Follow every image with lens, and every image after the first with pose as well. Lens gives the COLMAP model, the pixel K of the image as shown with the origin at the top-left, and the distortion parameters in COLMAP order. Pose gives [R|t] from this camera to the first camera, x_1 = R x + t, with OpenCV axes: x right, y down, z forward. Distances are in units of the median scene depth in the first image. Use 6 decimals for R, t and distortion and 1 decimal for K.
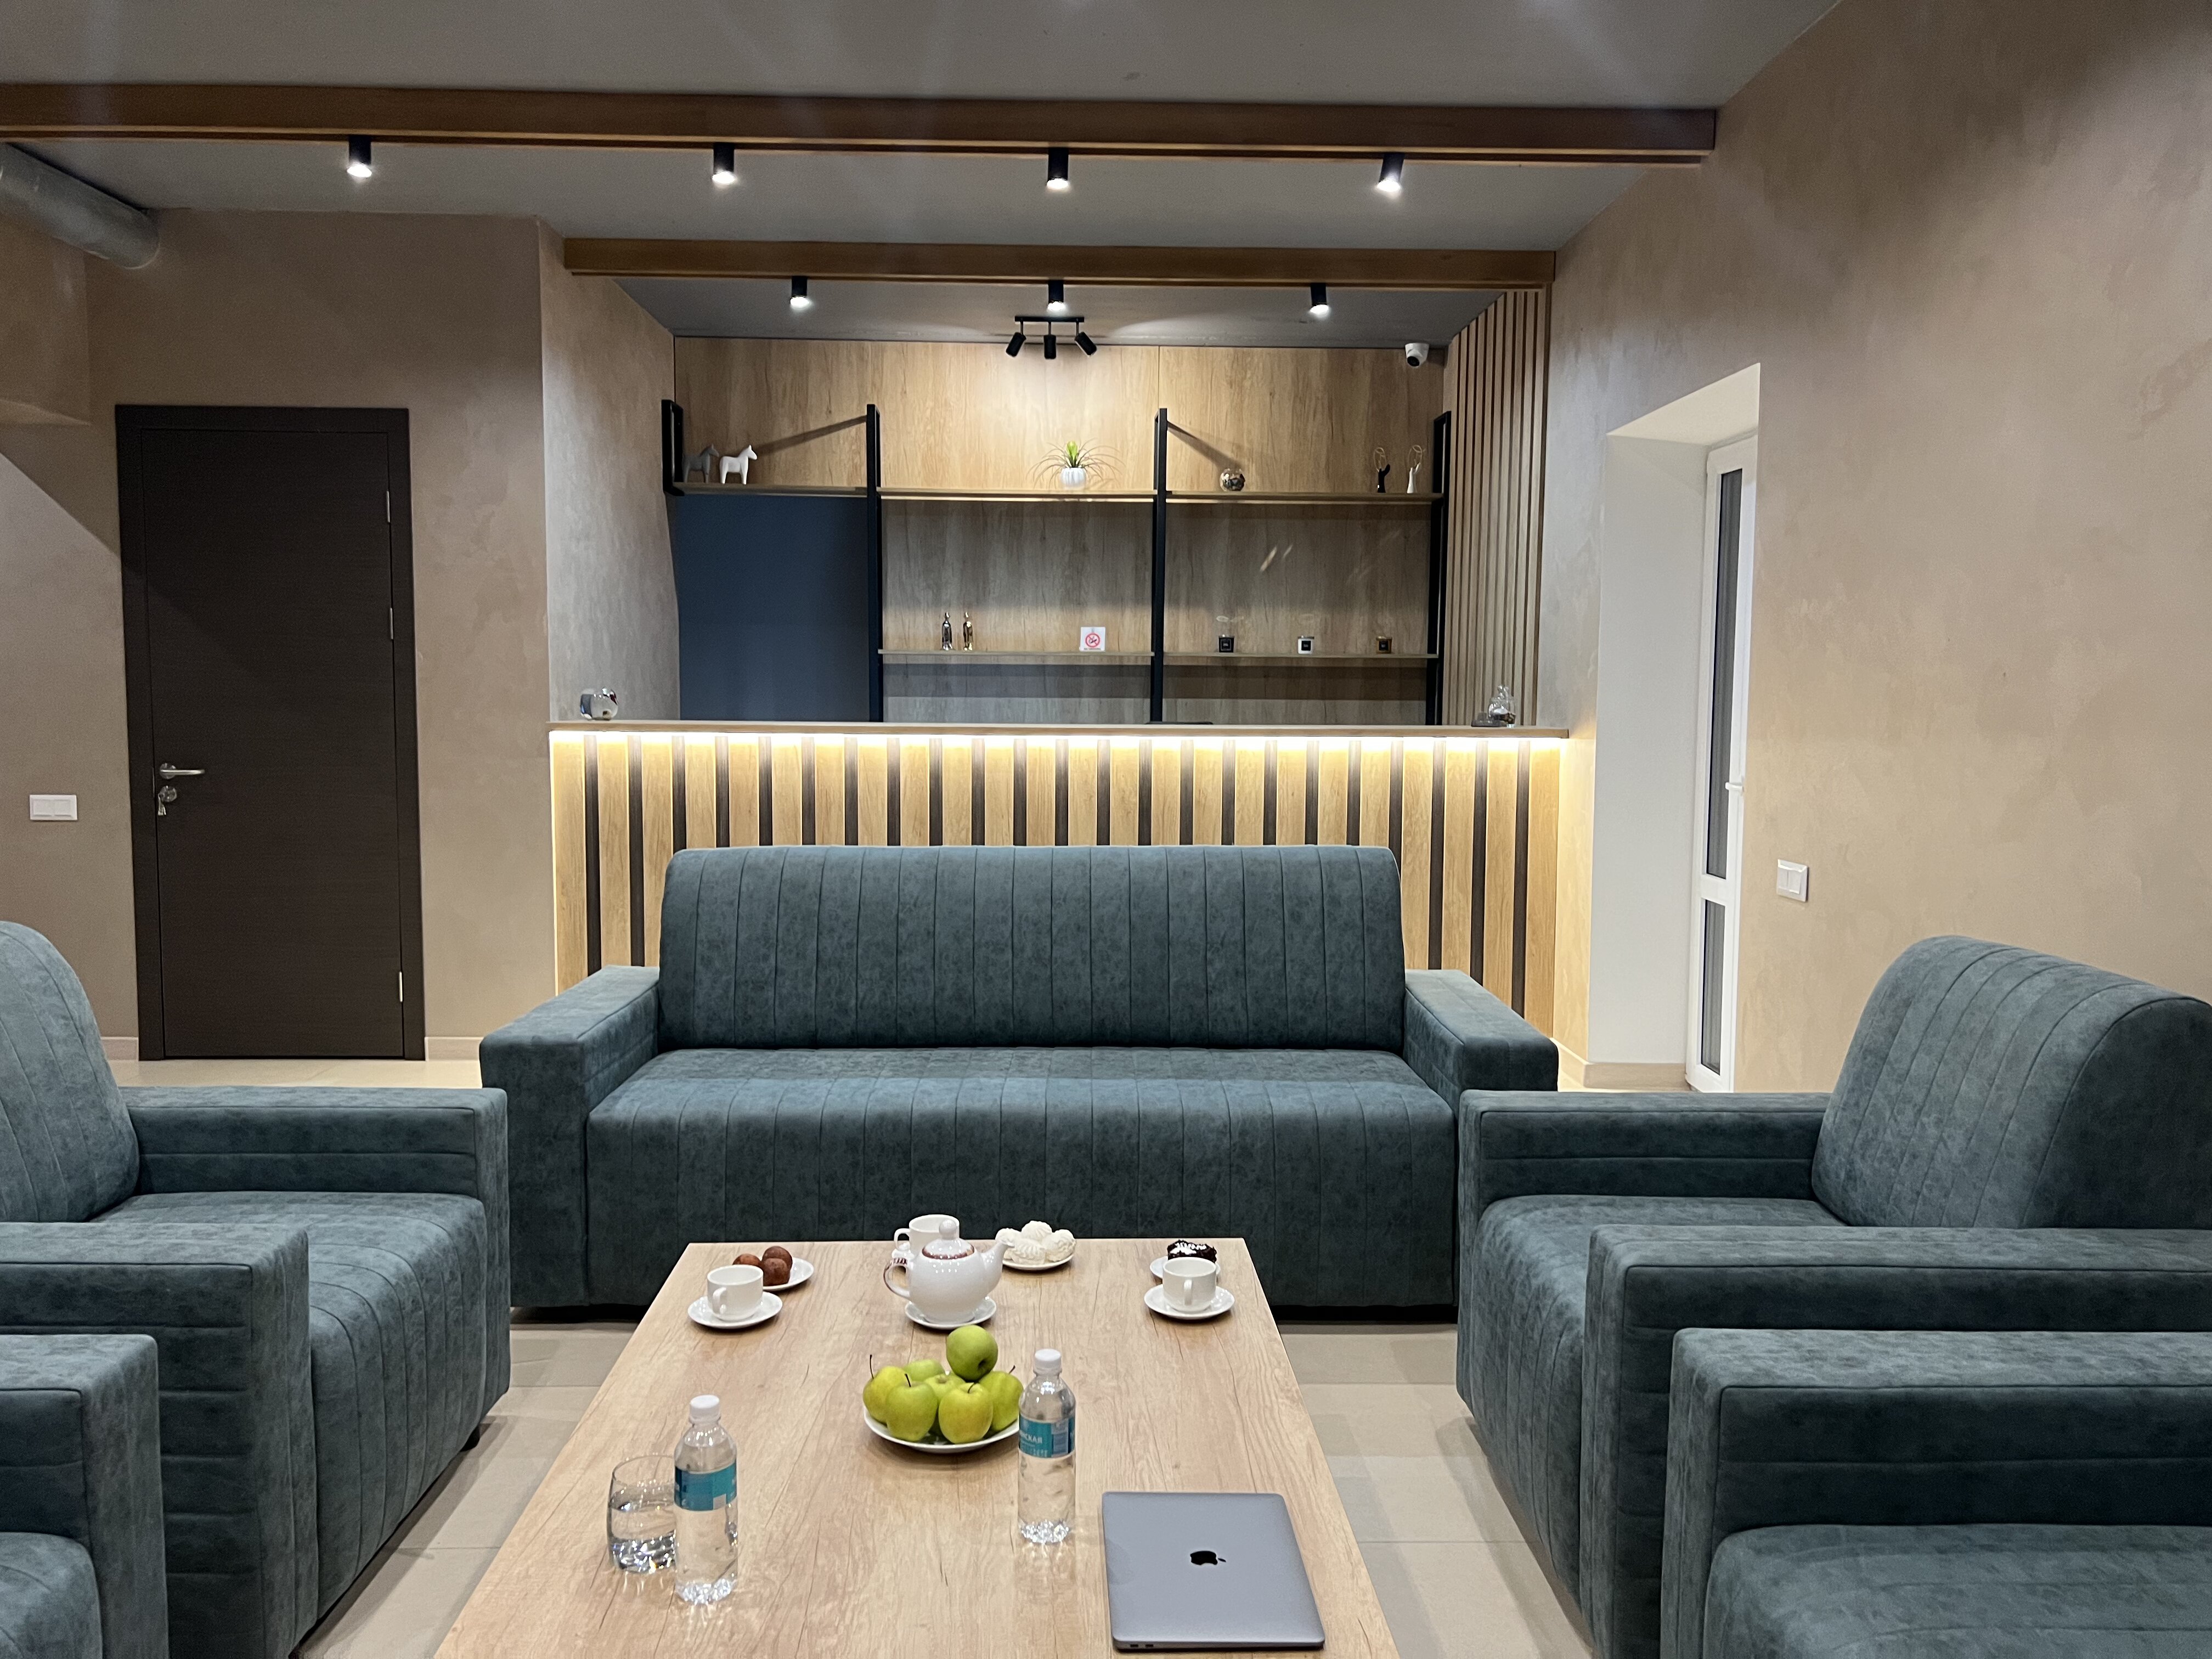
lens RADIAL K [[1621.2, 0, 1112.7], [0, 1621.2, 838.0], [0, 0, 1]] dist [0.137063, -0.286539]
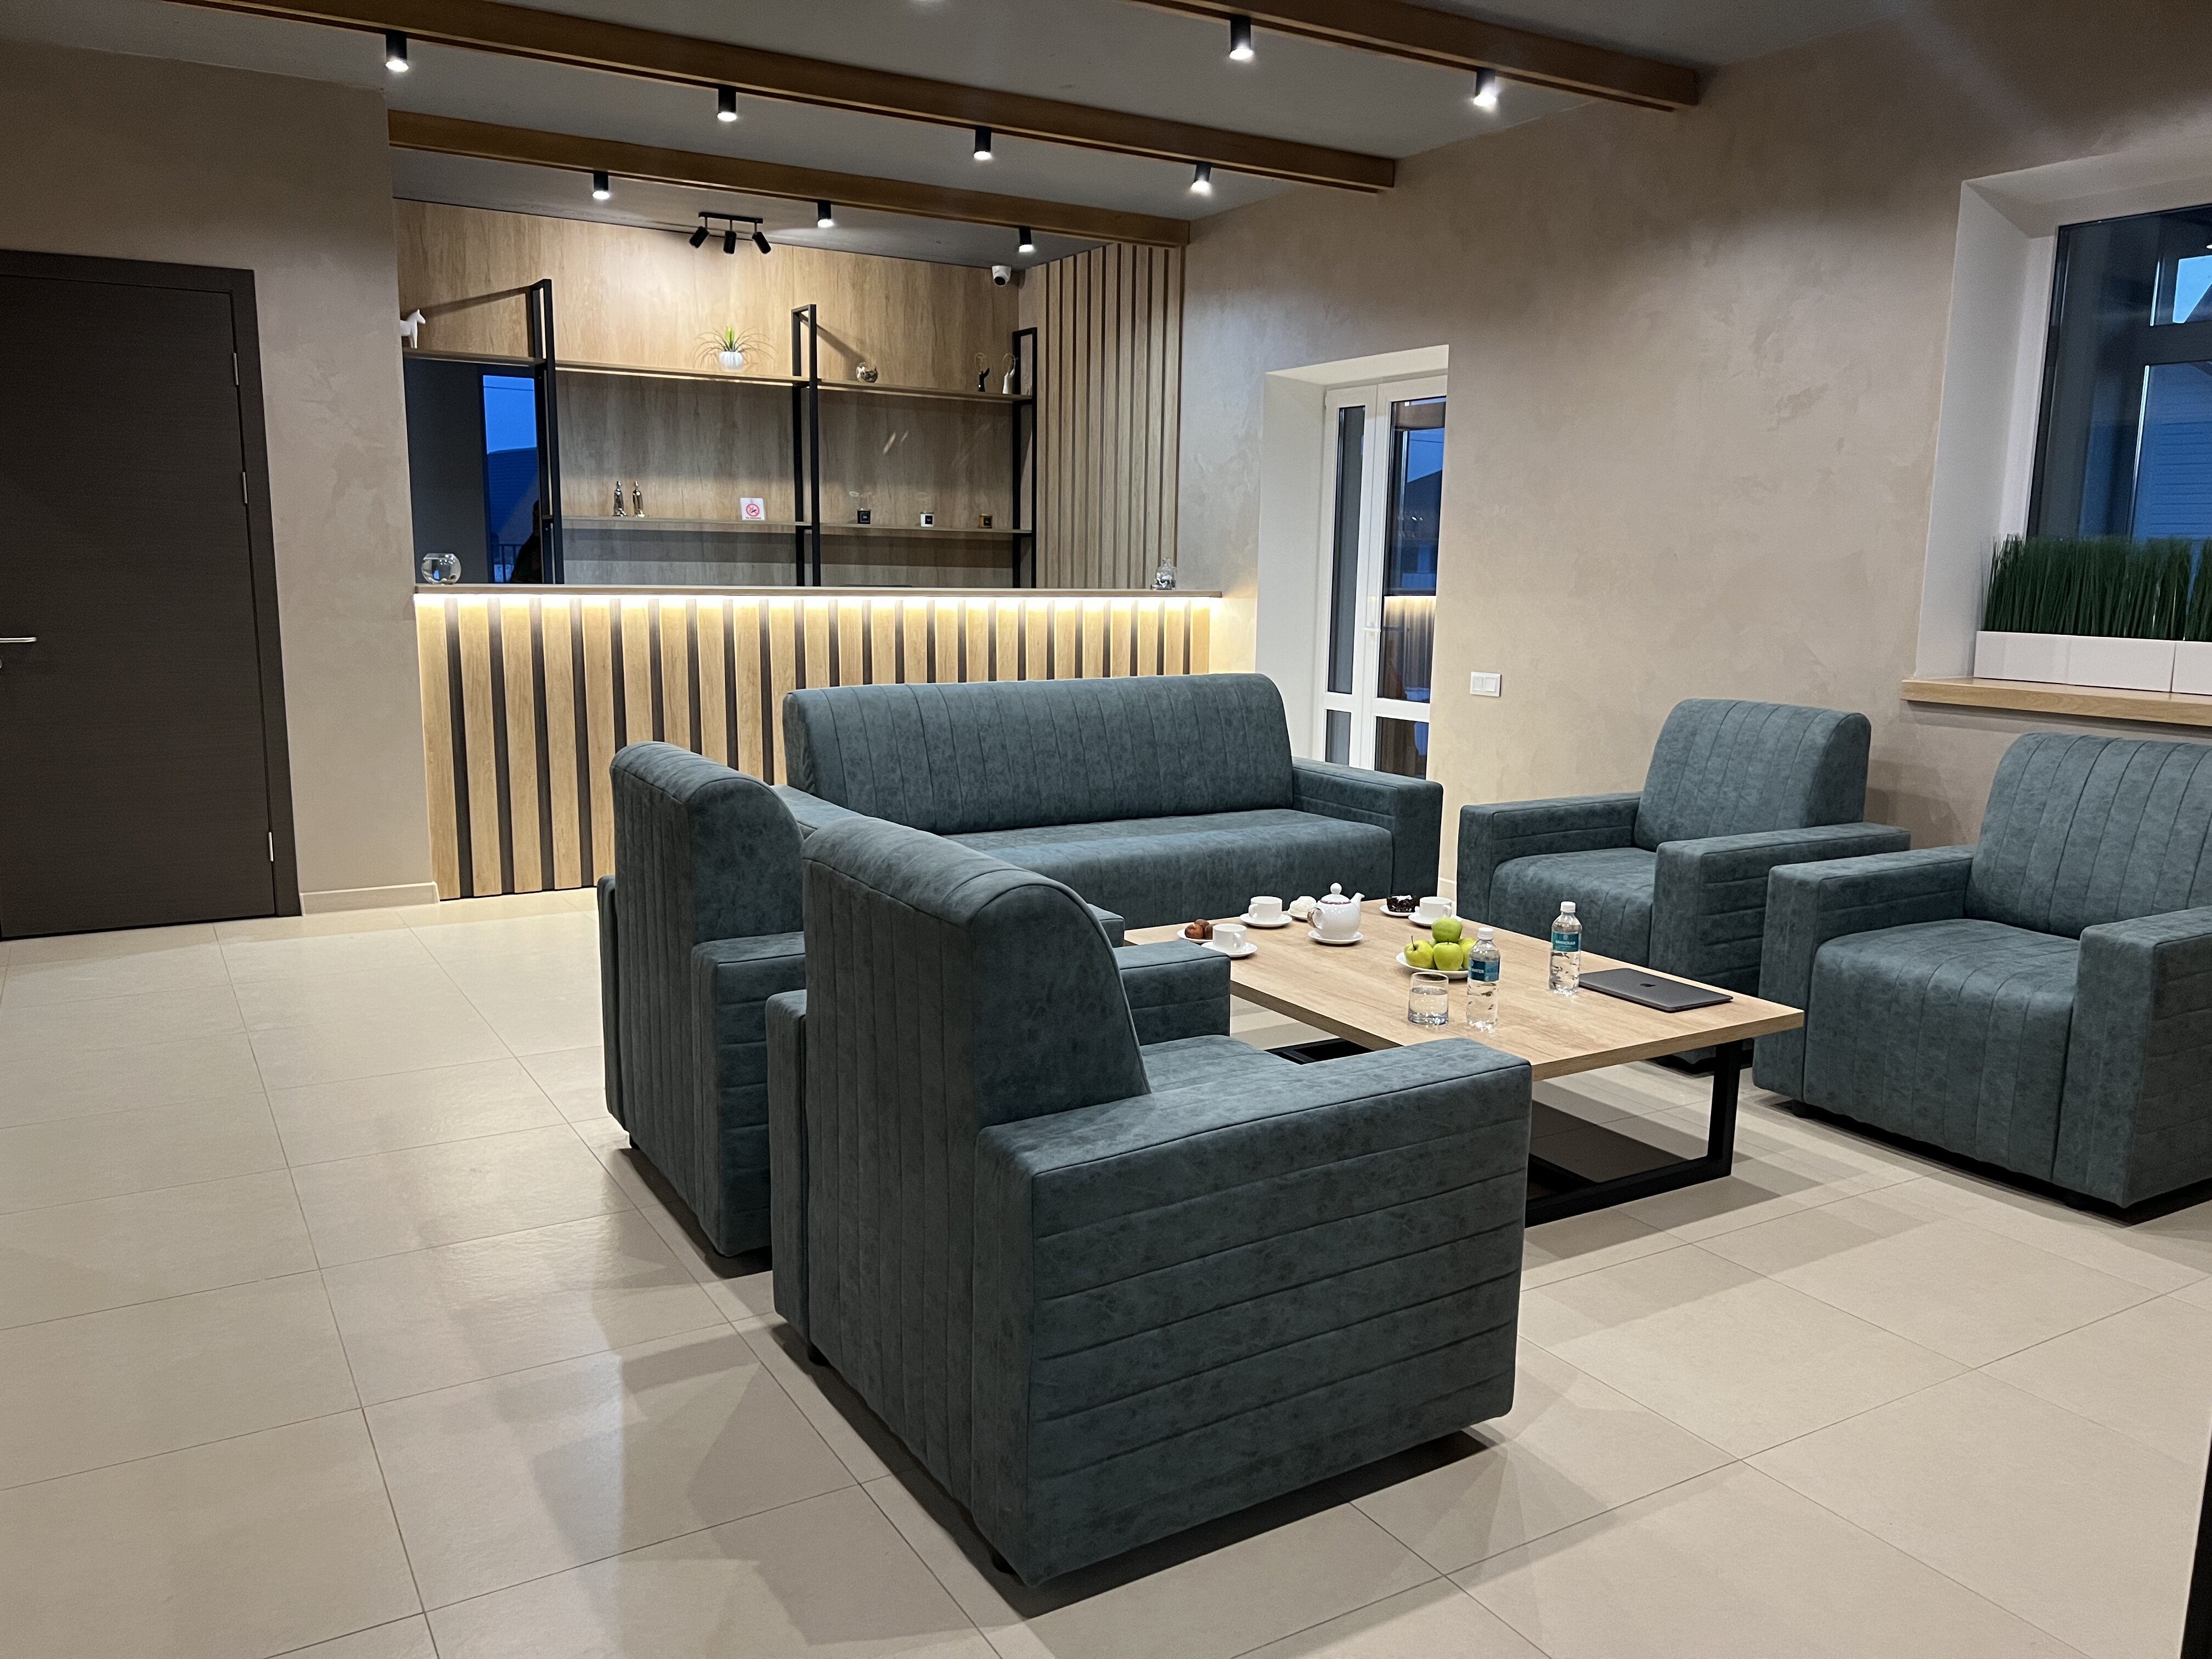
lens RADIAL K [[1621.2, 0, 1112.7], [0, 1621.2, 838.0], [0, 0, 1]] dist [0.137063, -0.286539]
pose [[0.873617, -0.077609, 0.480385, -0.354331], [0.036996, 0.994936, 0.093458, 0.006240], [-0.485205, -0.063875, 0.872064, -0.115566]]
